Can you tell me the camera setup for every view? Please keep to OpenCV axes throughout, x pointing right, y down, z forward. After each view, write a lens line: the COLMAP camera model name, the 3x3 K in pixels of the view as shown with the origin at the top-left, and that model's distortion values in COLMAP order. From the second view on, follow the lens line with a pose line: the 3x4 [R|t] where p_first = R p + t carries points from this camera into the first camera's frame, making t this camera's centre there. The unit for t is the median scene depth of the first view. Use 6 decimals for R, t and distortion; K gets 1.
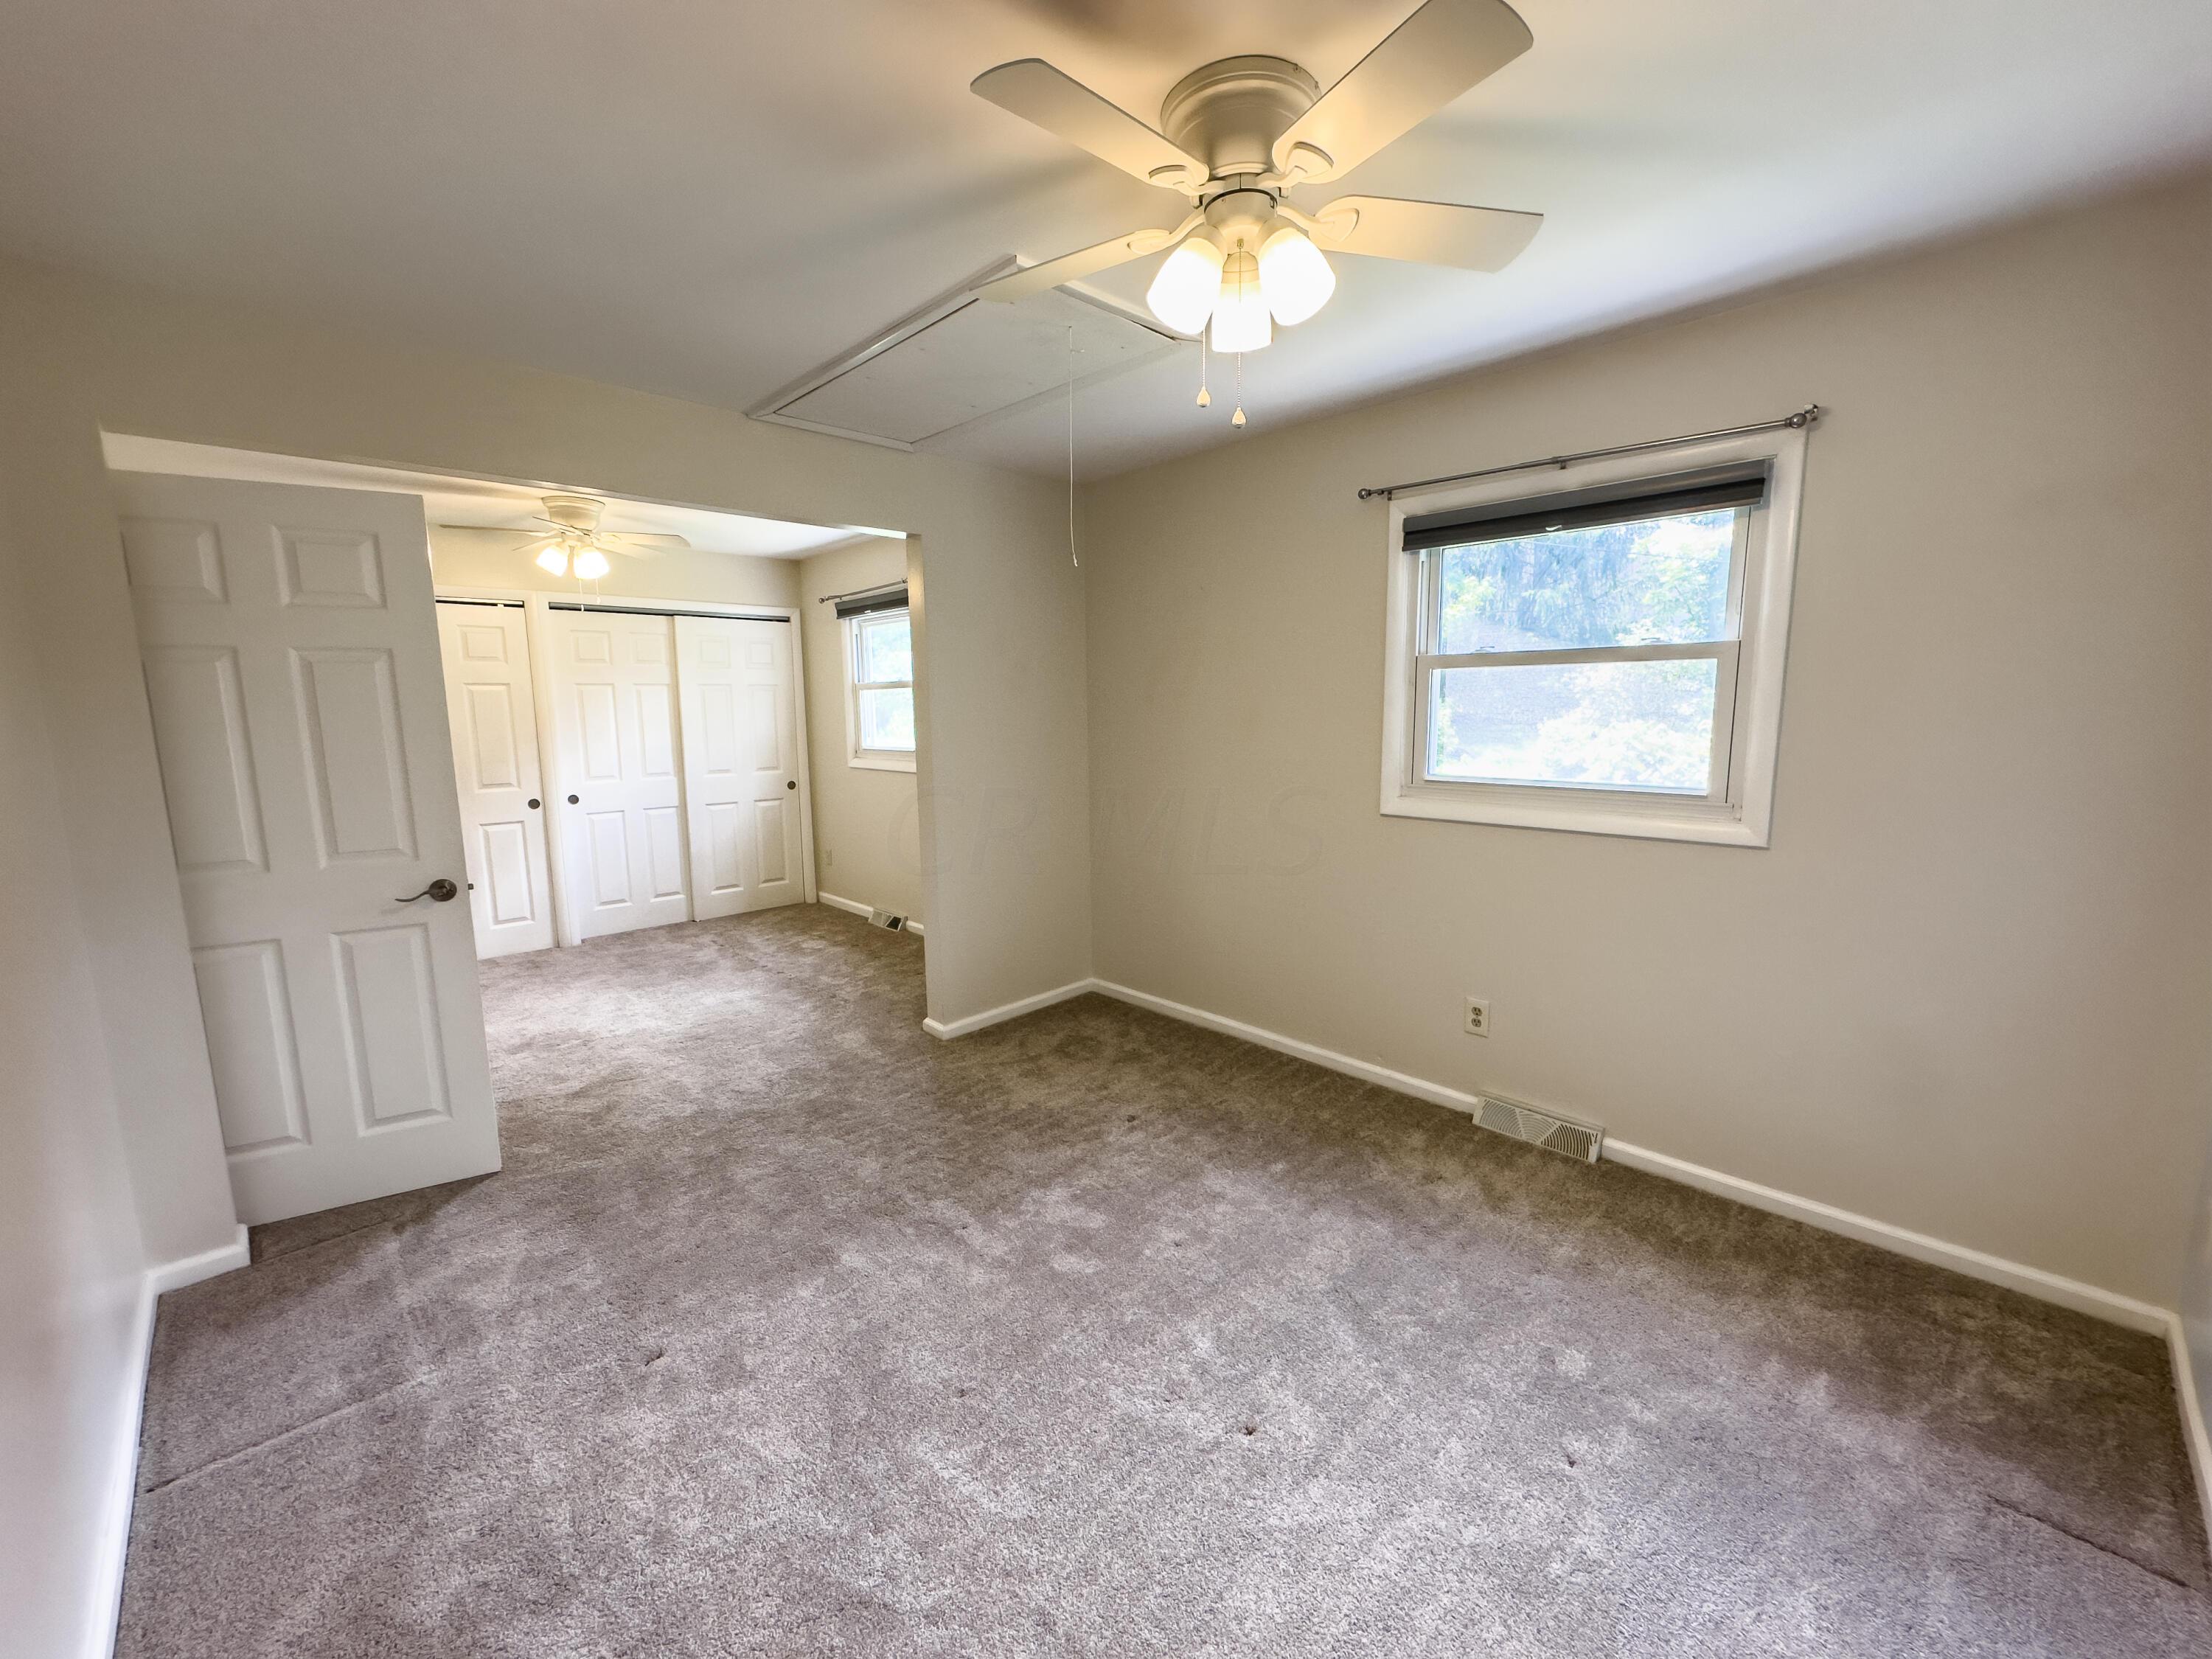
lens RADIAL K [[895.4, 0, 1107.4], [0, 895.4, 826.2], [0, 0, 1]] dist [0.004724, 0.000311]
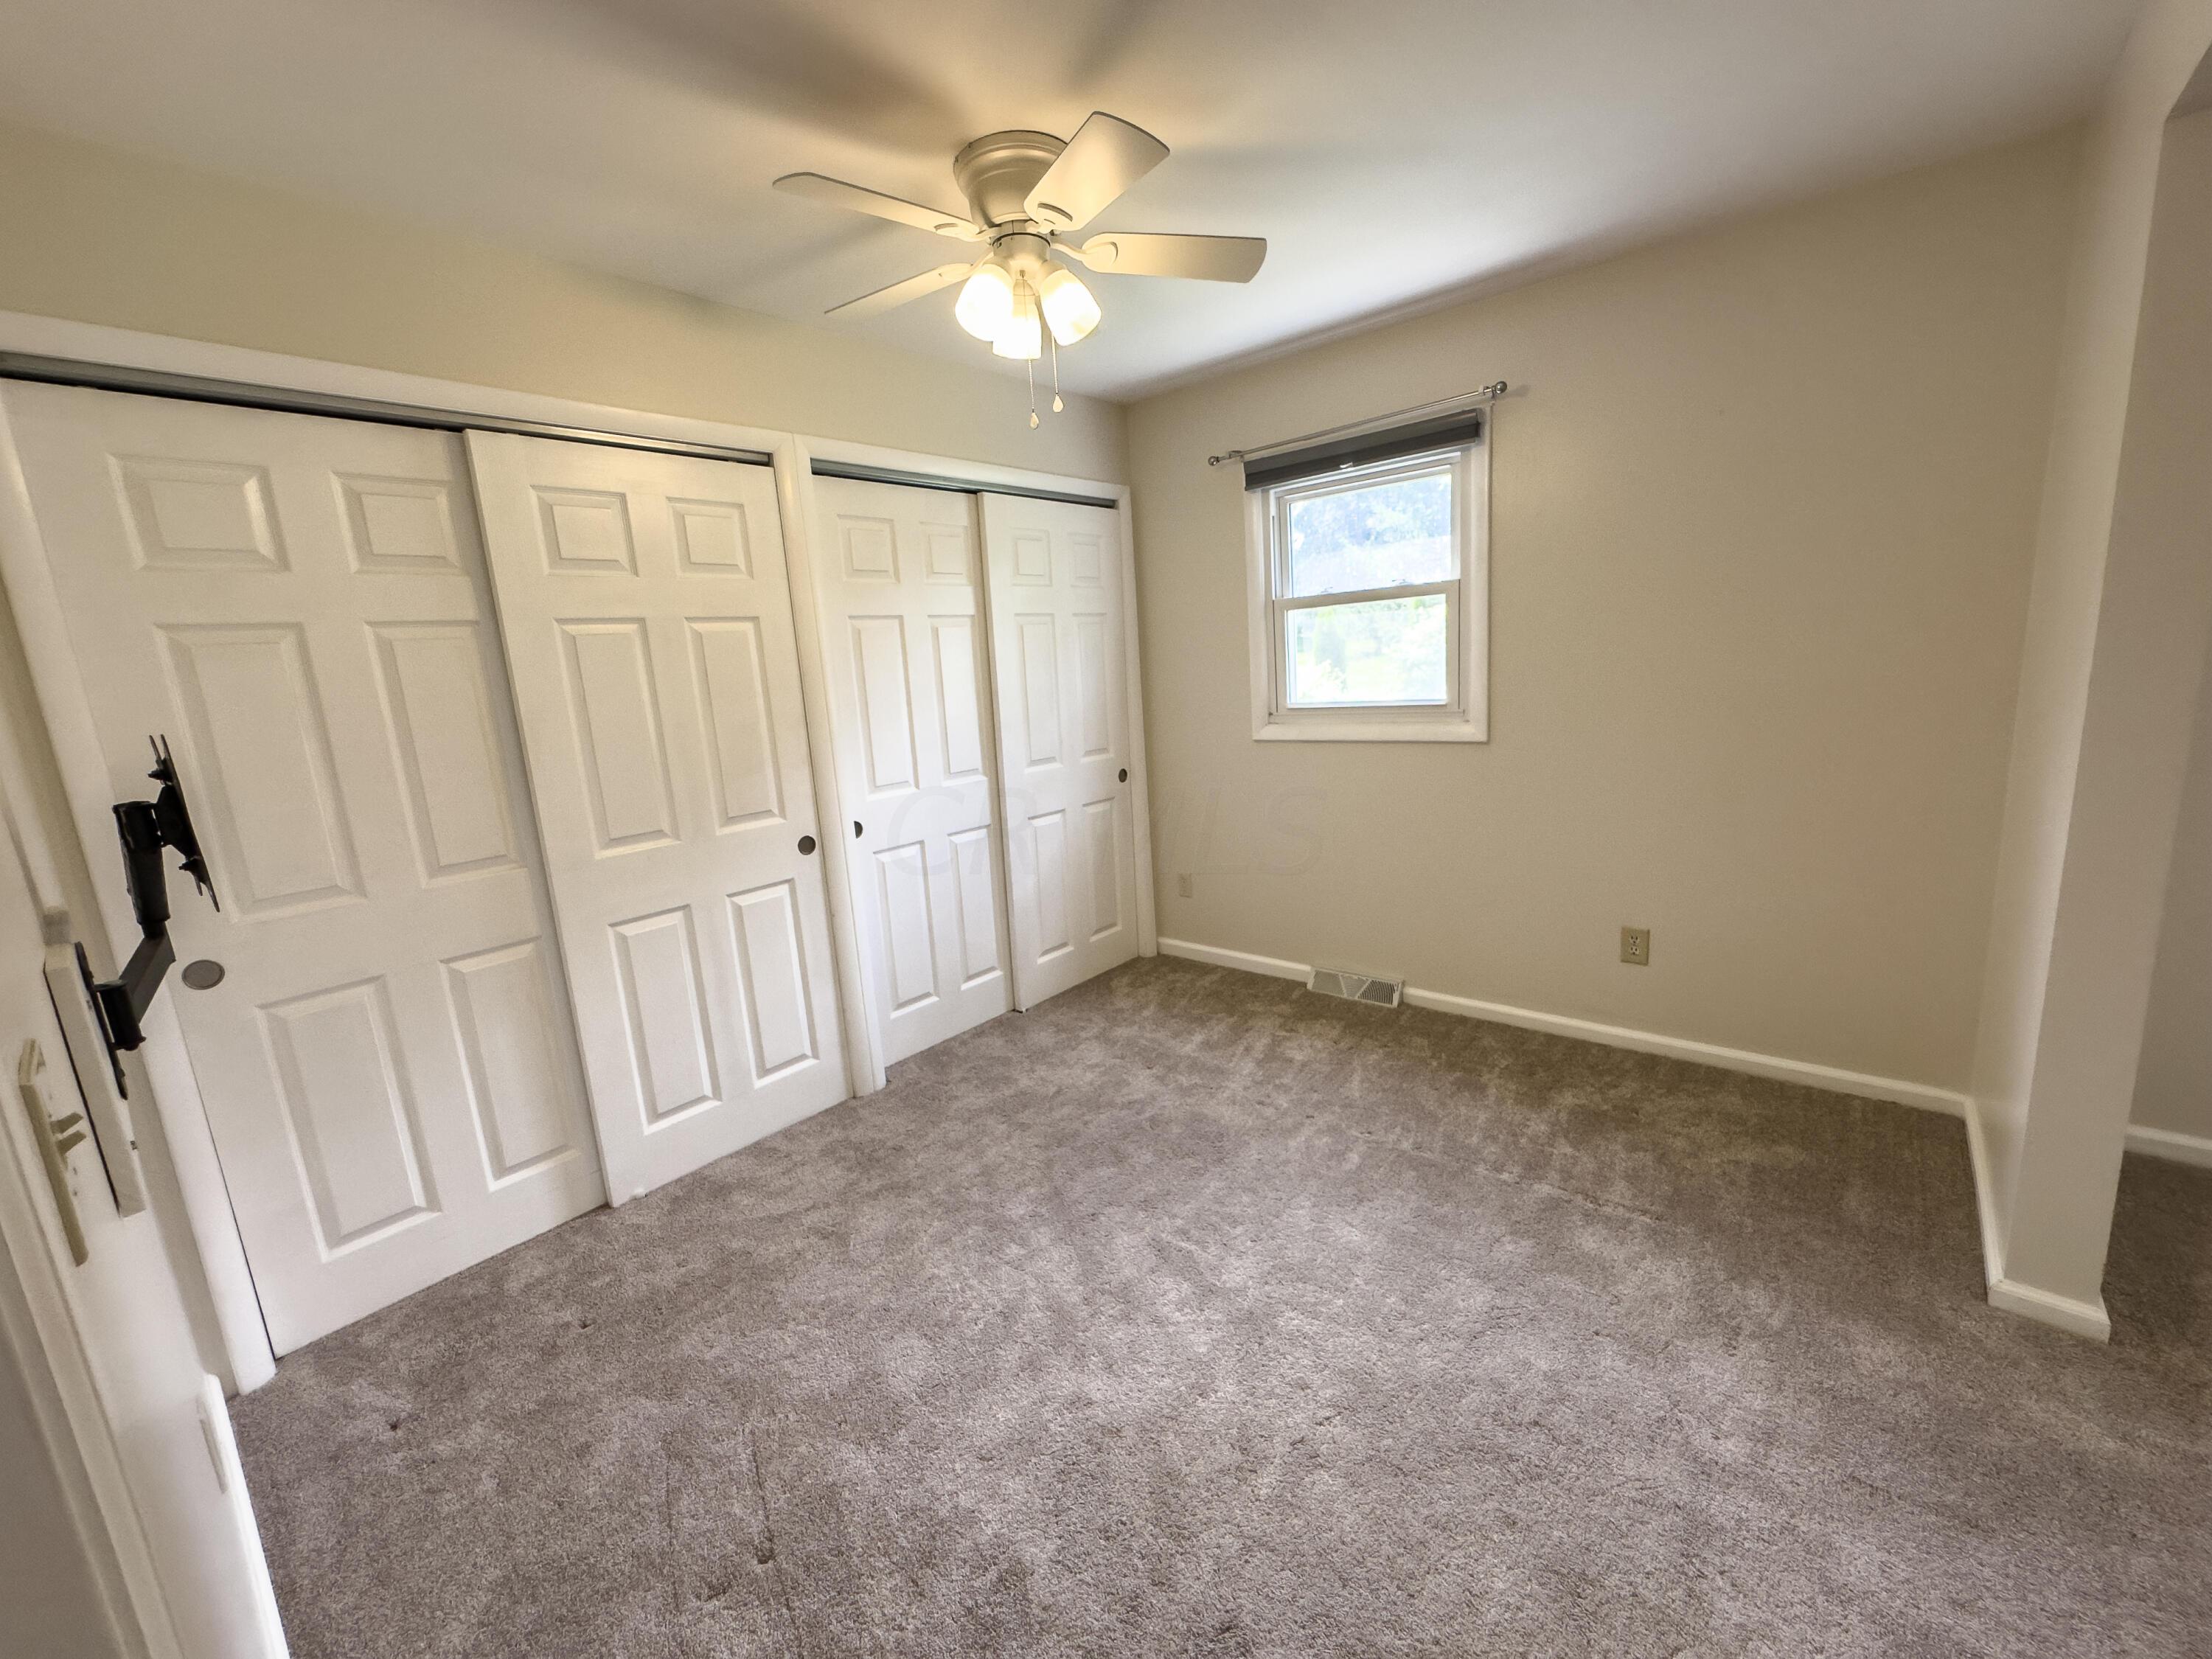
lens RADIAL K [[895.4, 0, 1109.4], [0, 895.4, 827.5], [0, 0, 1]] dist [0.004724, 0.000311]
pose [[0.993426, -0.070197, 0.090422, -0.465133], [0.066091, 0.996676, 0.047634, -0.044493], [-0.093466, -0.041345, 0.994764, 0.416813]]
